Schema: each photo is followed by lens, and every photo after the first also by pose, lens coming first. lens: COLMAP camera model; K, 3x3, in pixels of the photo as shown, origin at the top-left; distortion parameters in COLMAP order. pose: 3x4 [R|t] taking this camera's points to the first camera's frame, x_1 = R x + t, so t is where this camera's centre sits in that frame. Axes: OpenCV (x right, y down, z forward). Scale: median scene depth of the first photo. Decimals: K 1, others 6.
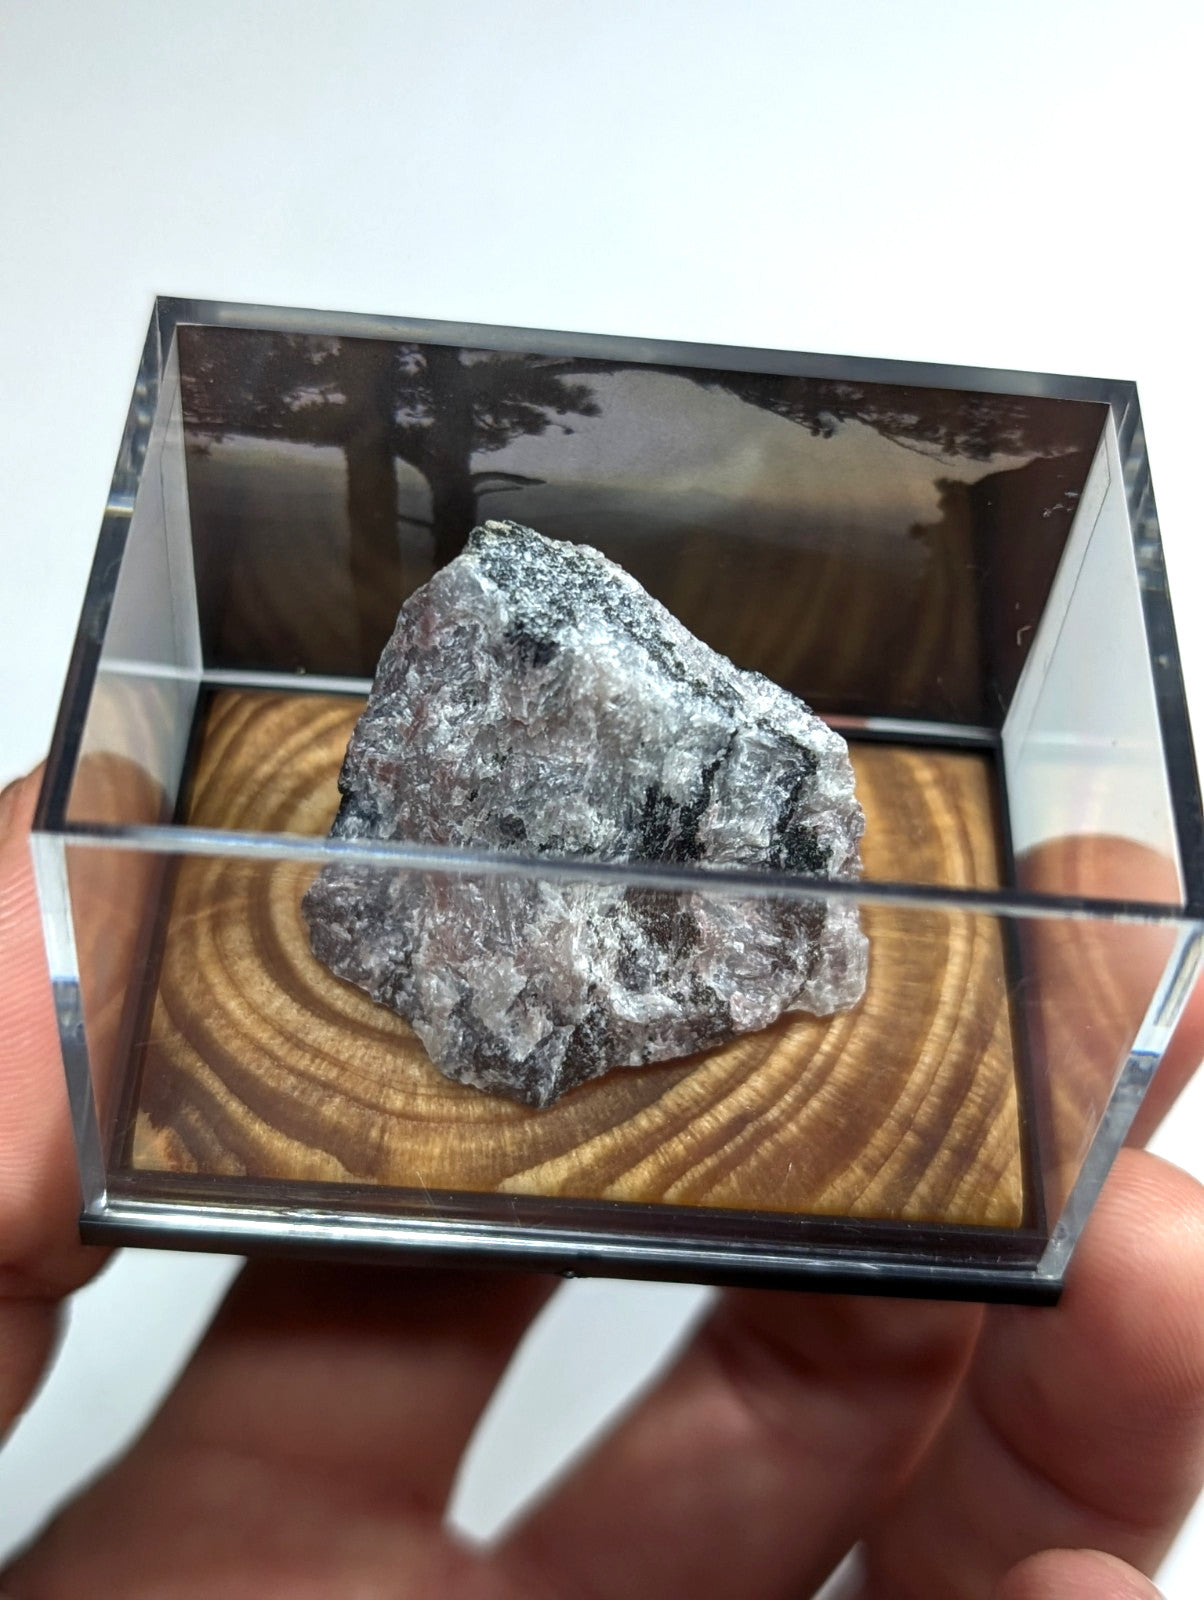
lens RADIAL K [[2341.8, 0, 625.1], [0, 2341.8, 800.1], [0, 0, 1]] dist [0.085767, 0.000000]
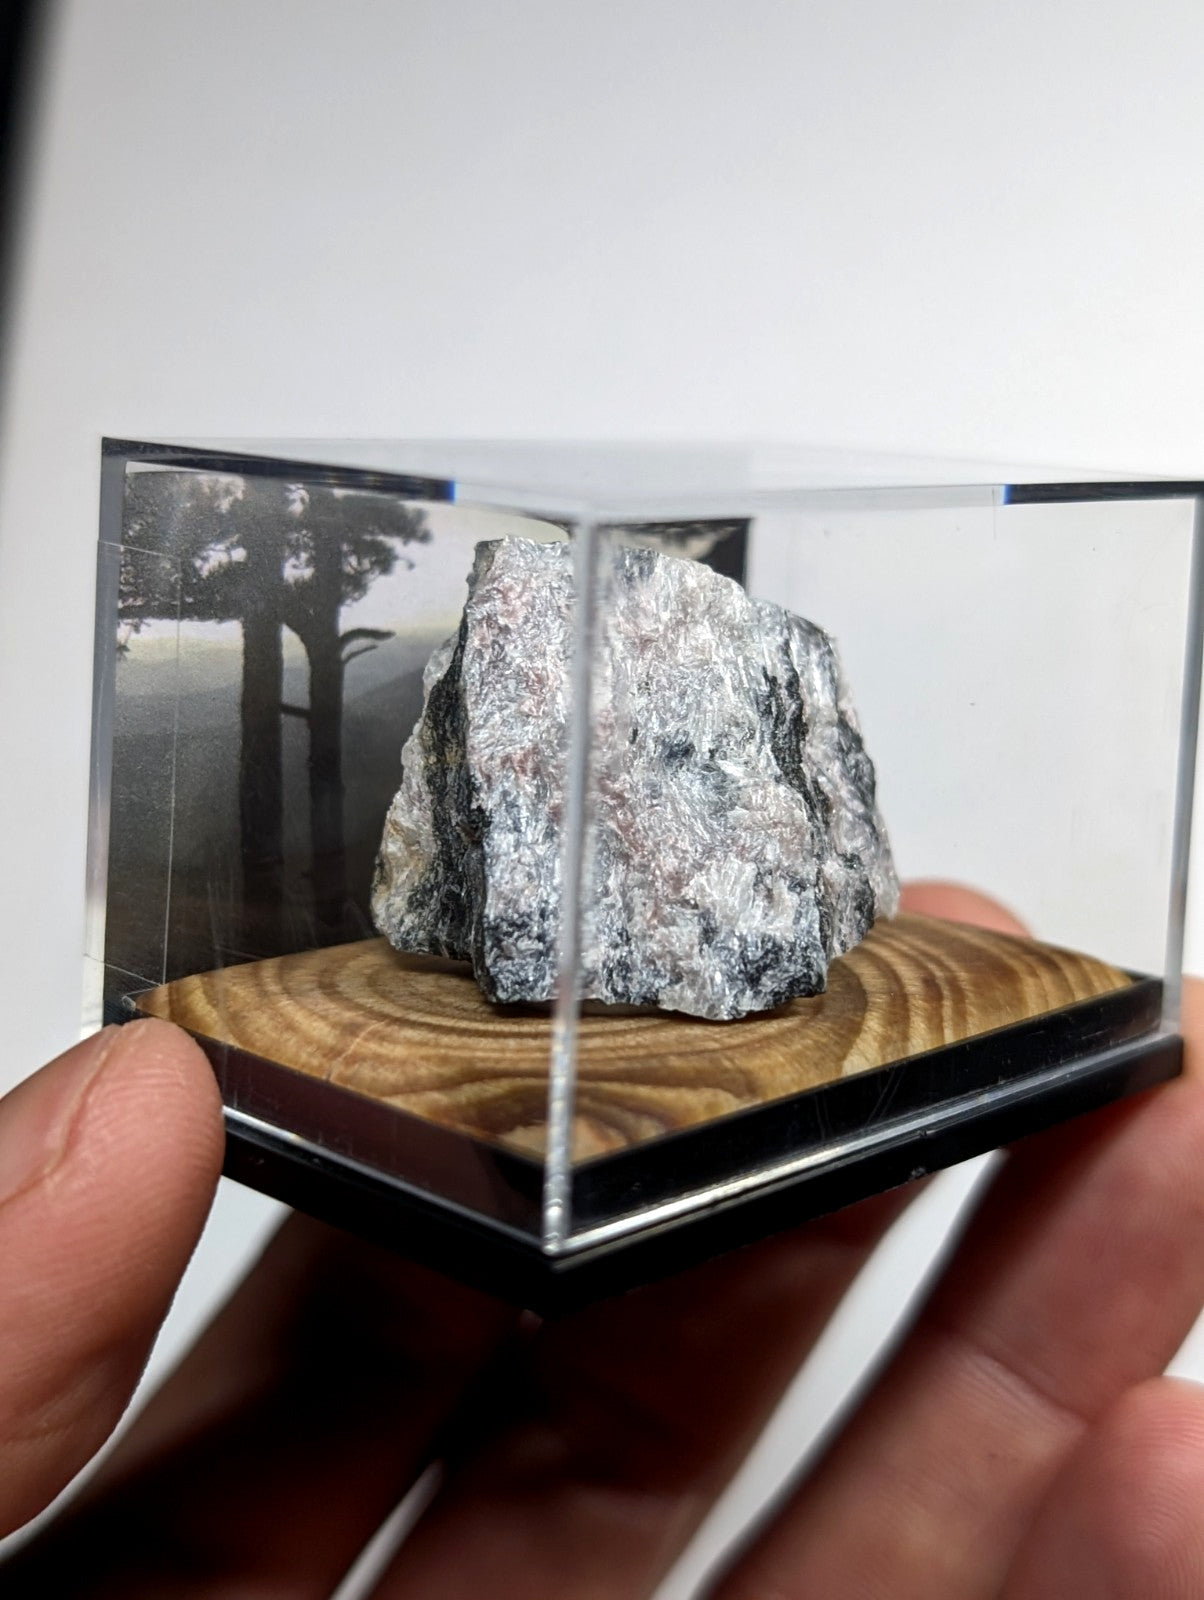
lens RADIAL K [[2346.9, 0, 686.0], [0, 2346.9, 693.1], [0, 0, 1]] dist [0.027335, 0.000000]
pose [[0.648567, -0.161501, 0.743827, -0.770915], [0.602557, 0.706024, -0.372096, 0.369024], [-0.465066, 0.689527, 0.555217, 0.395091]]
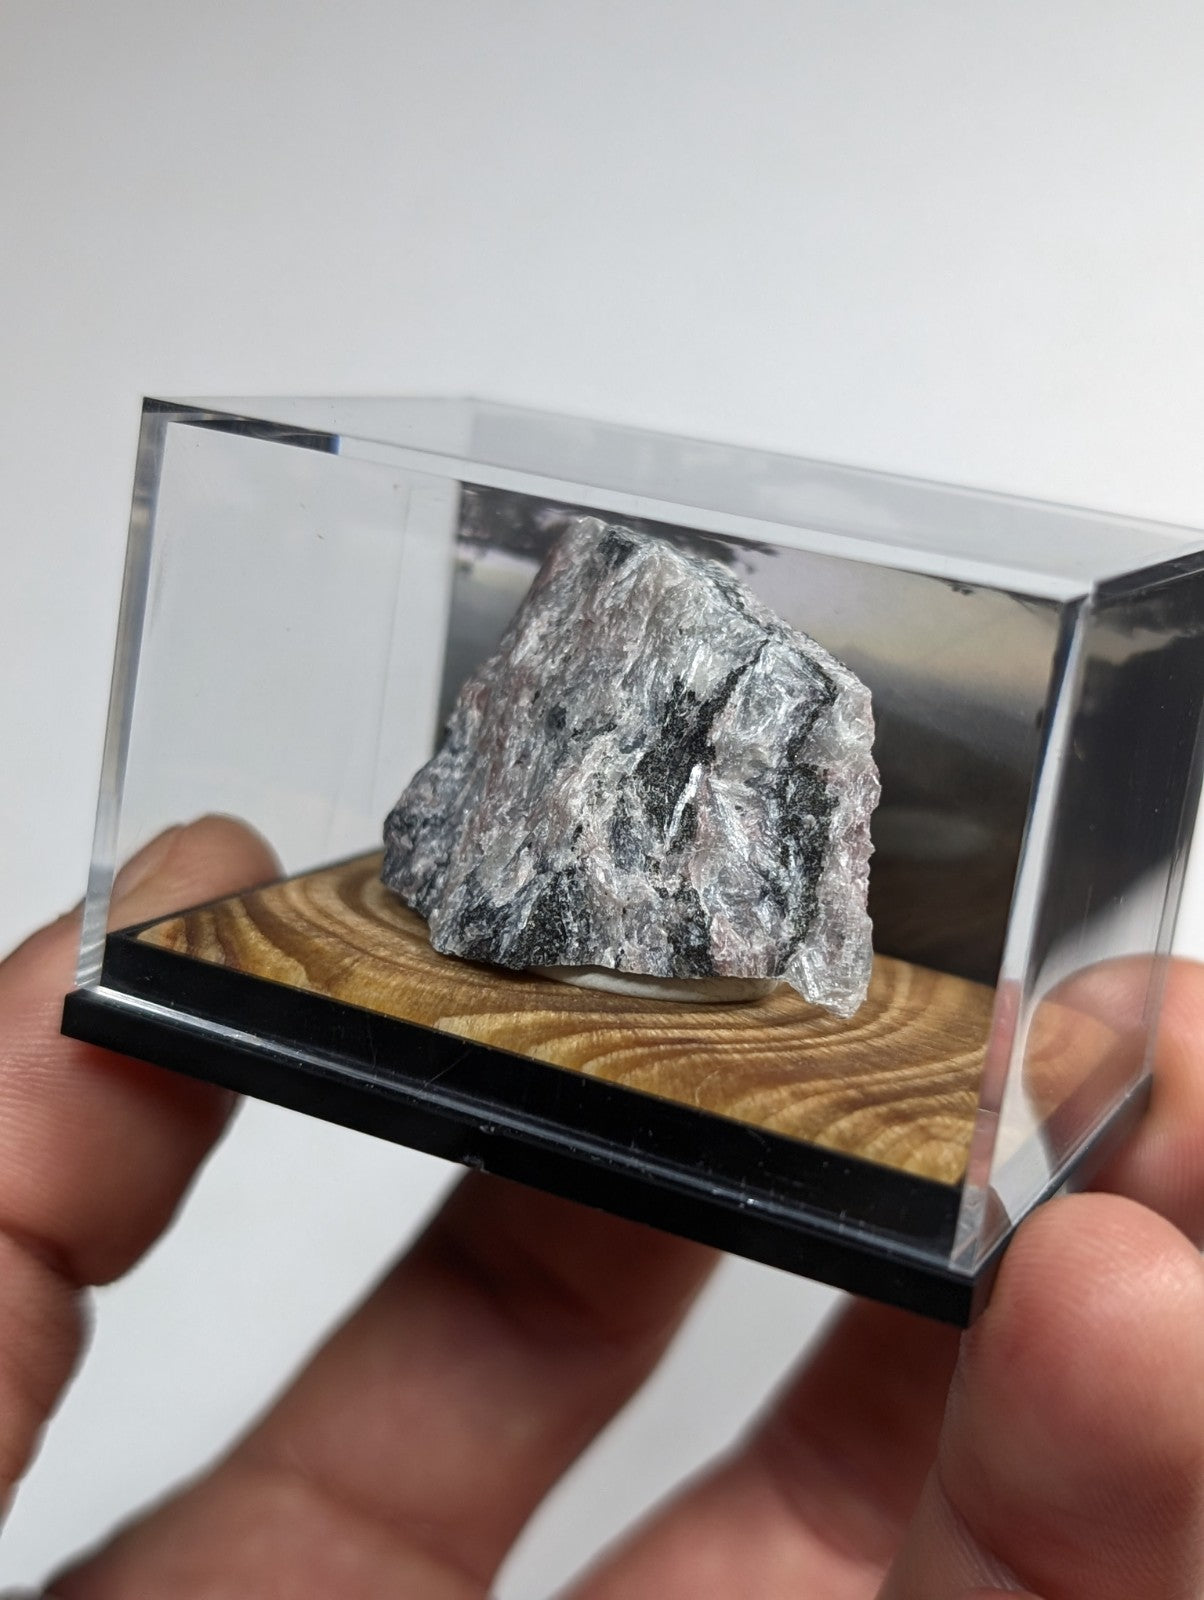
lens RADIAL K [[2341.8, 0, 612.3], [0, 2341.8, 792.6], [0, 0, 1]] dist [0.085767, 0.000000]
pose [[0.911365, 0.135227, -0.388750, 0.384093], [-0.357378, 0.728533, -0.584398, 0.641287], [0.204191, 0.671531, 0.712287, 0.242822]]
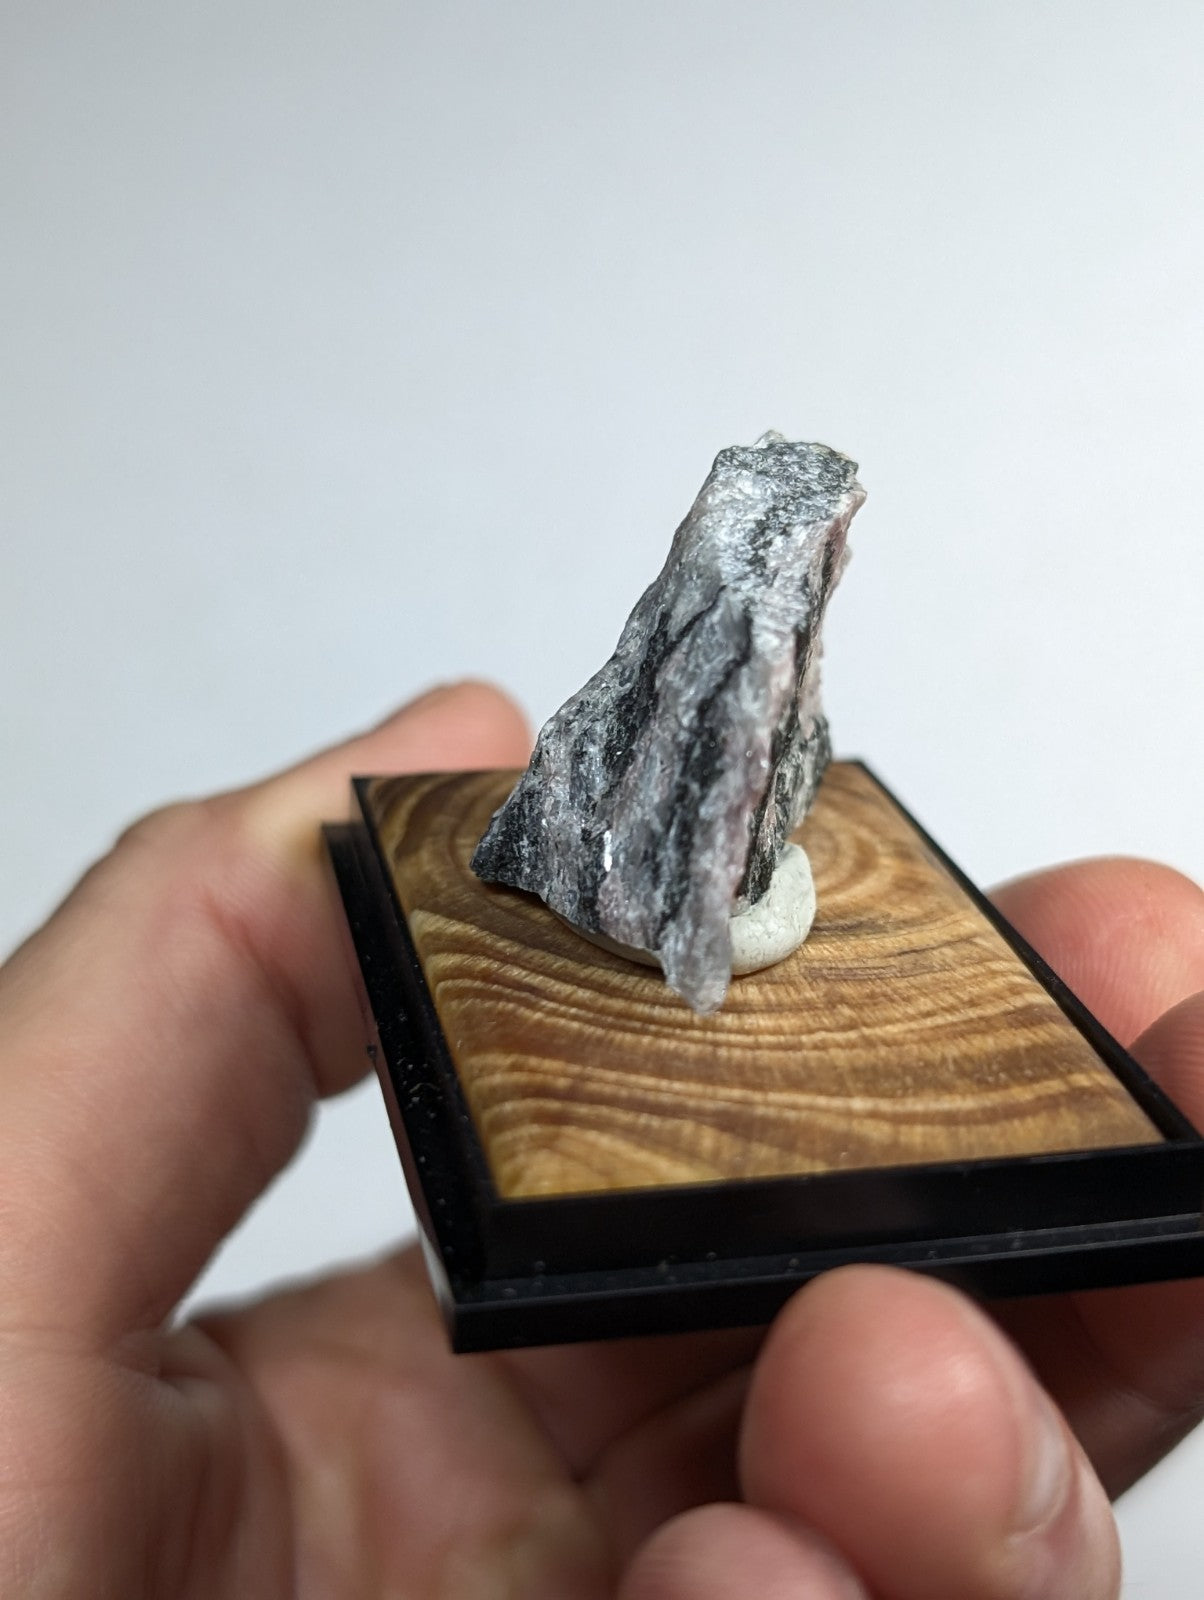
lens RADIAL K [[2341.8, 0, 600.4], [0, 2341.8, 789.6], [0, 0, 1]] dist [0.085767, 0.000000]
pose [[0.248637, 0.296374, -0.922140, 0.888891], [-0.774865, 0.632100, -0.005771, 0.072058], [0.581174, 0.715969, 0.386813, 0.609669]]
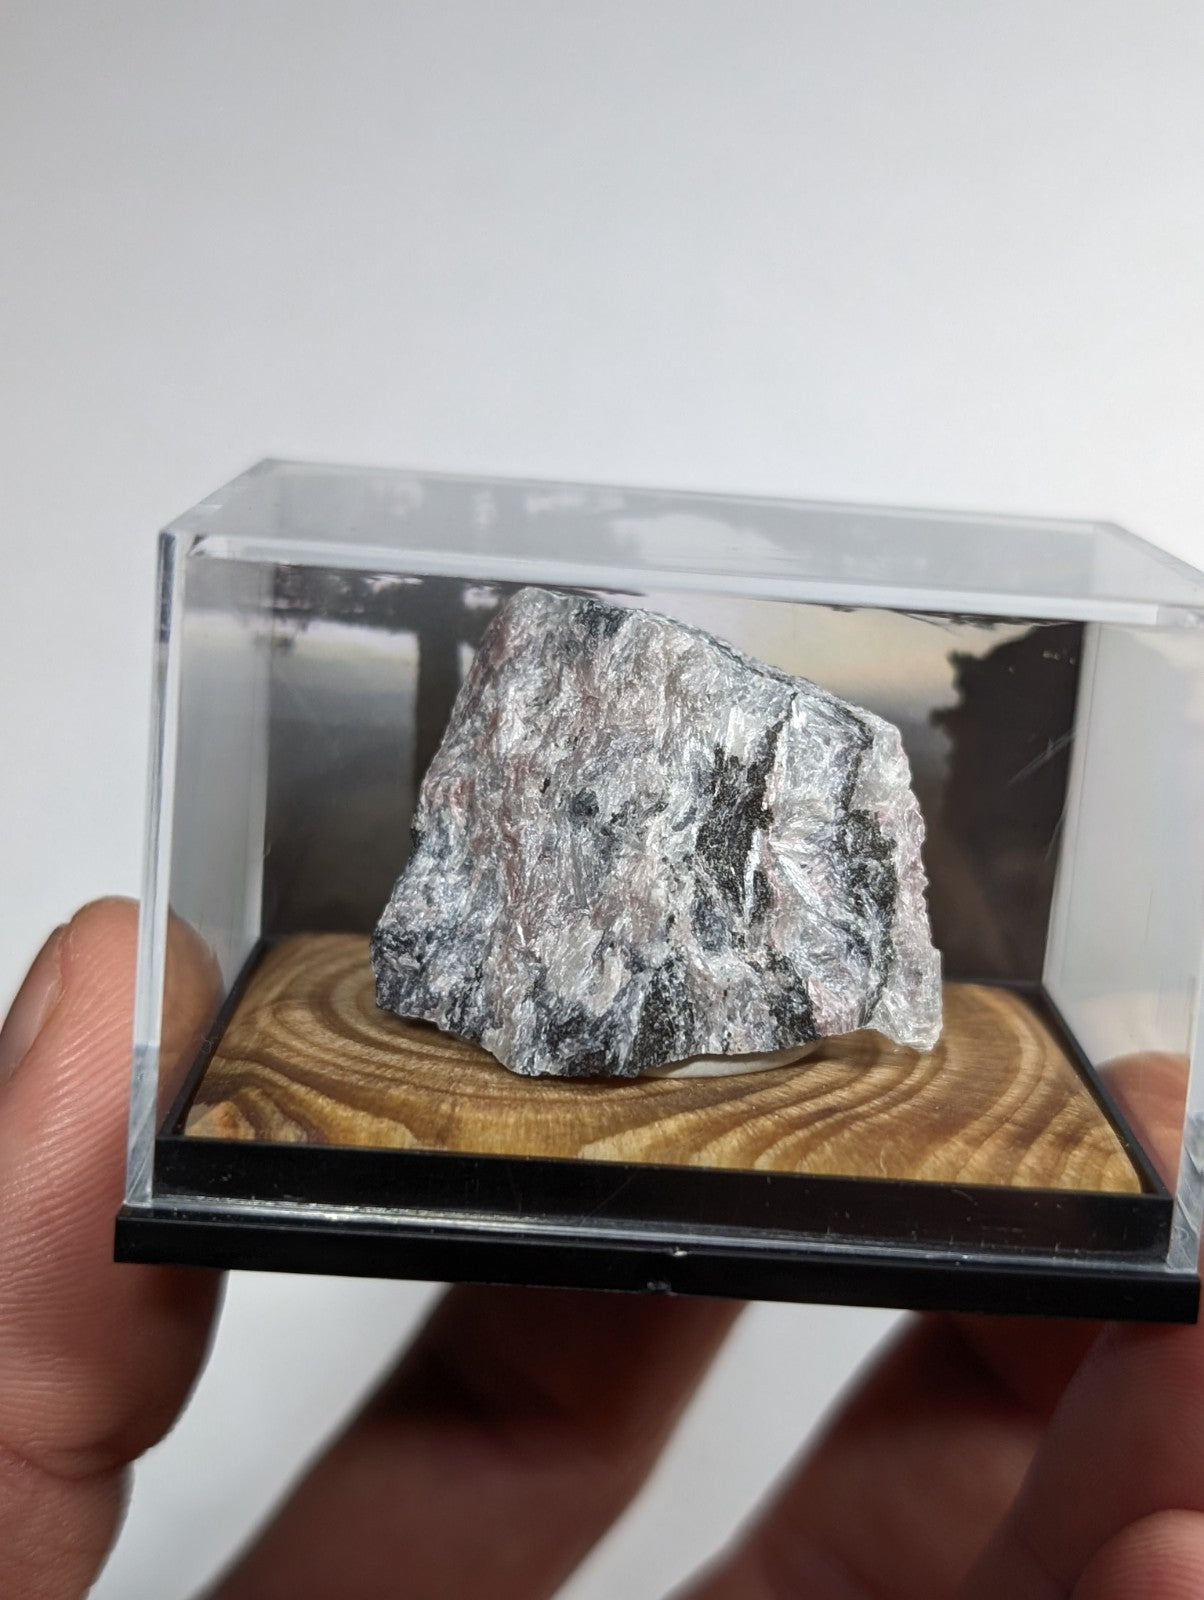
lens RADIAL K [[2341.8, 0, 637.4], [0, 2341.8, 786.7], [0, 0, 1]] dist [0.085767, 0.000000]
pose [[0.998905, -0.020628, 0.041982, -0.065904], [0.042261, 0.782687, -0.620979, 0.625358], [-0.020049, 0.622074, 0.782702, 0.179488]]
